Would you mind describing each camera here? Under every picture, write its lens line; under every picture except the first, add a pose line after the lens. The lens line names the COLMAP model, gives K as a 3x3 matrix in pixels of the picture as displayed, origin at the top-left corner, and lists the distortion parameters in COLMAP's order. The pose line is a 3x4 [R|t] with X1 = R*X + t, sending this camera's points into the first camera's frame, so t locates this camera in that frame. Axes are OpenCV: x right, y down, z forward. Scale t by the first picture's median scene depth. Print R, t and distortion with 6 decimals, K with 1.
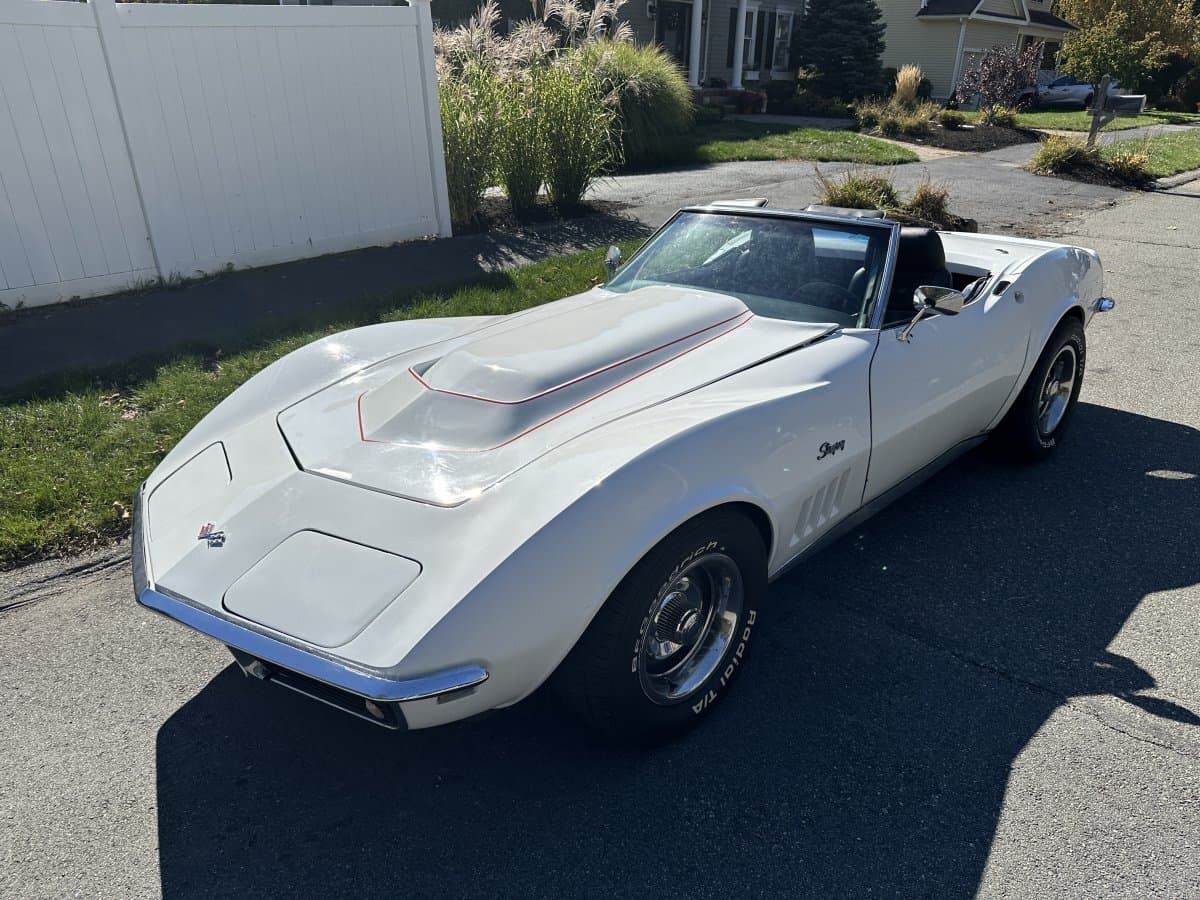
lens RADIAL K [[855.6, 0, 604.9], [0, 855.6, 455.7], [0, 0, 1]] dist [0.025695, -0.035309]
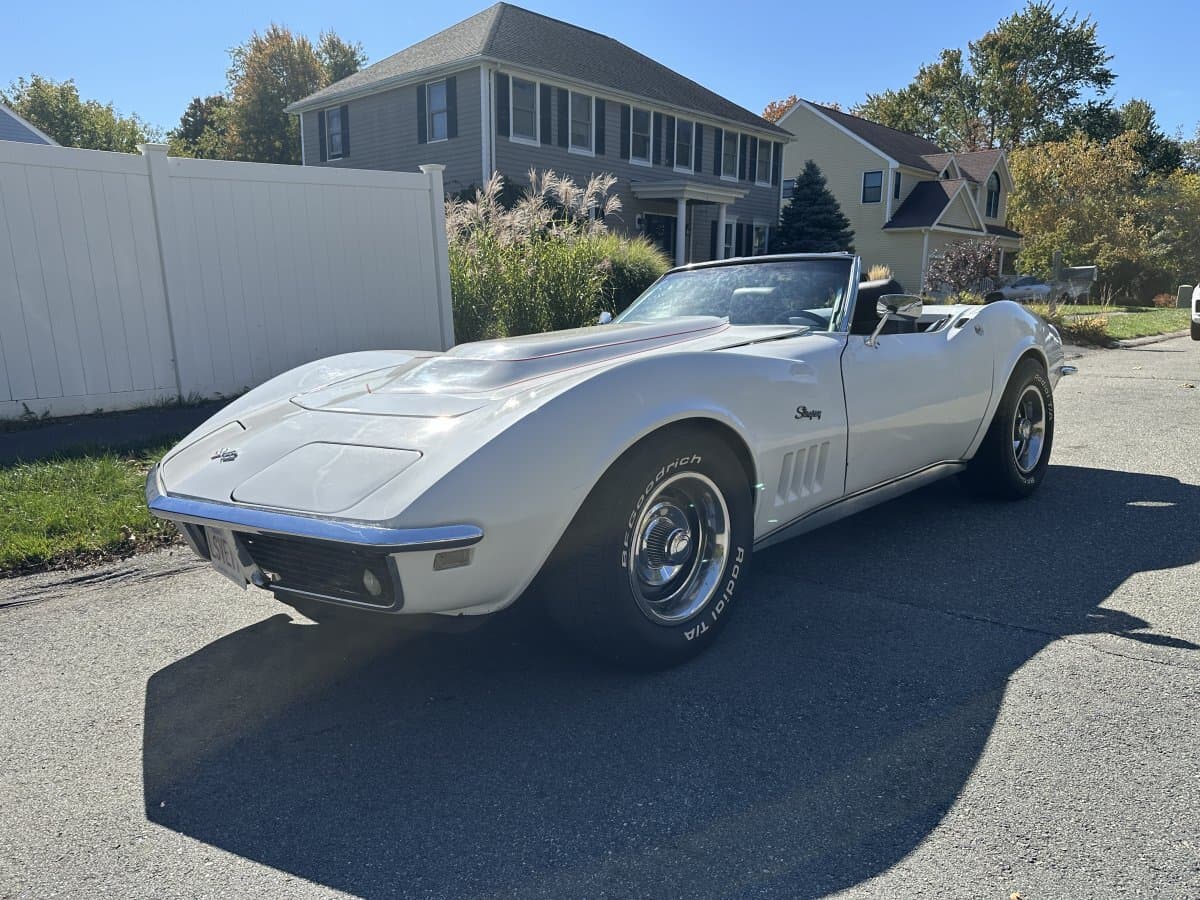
lens RADIAL K [[855.6, 0, 595.8], [0, 855.6, 447.8], [0, 0, 1]] dist [0.025695, -0.035309]
pose [[0.999881, -0.013727, -0.007064, 0.005581], [0.011610, 0.970209, -0.241990, 0.213261], [0.010176, 0.241879, 0.970253, -0.017670]]
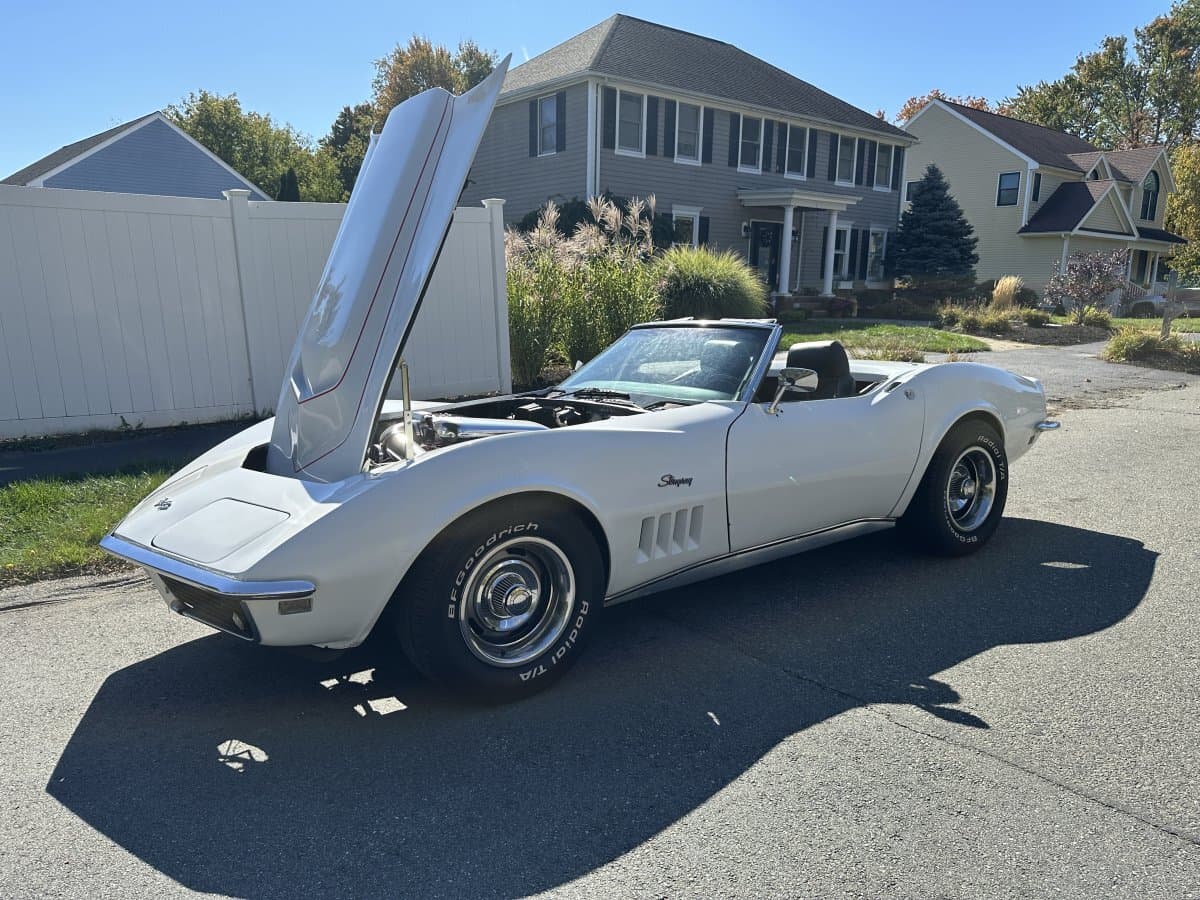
lens RADIAL K [[855.6, 0, 586.4], [0, 855.6, 450.0], [0, 0, 1]] dist [0.025695, -0.035309]
pose [[0.986393, 0.025239, -0.162454, 0.247393], [-0.063222, 0.970393, -0.233112, 0.172829], [0.151761, 0.240211, 0.958784, -0.120637]]
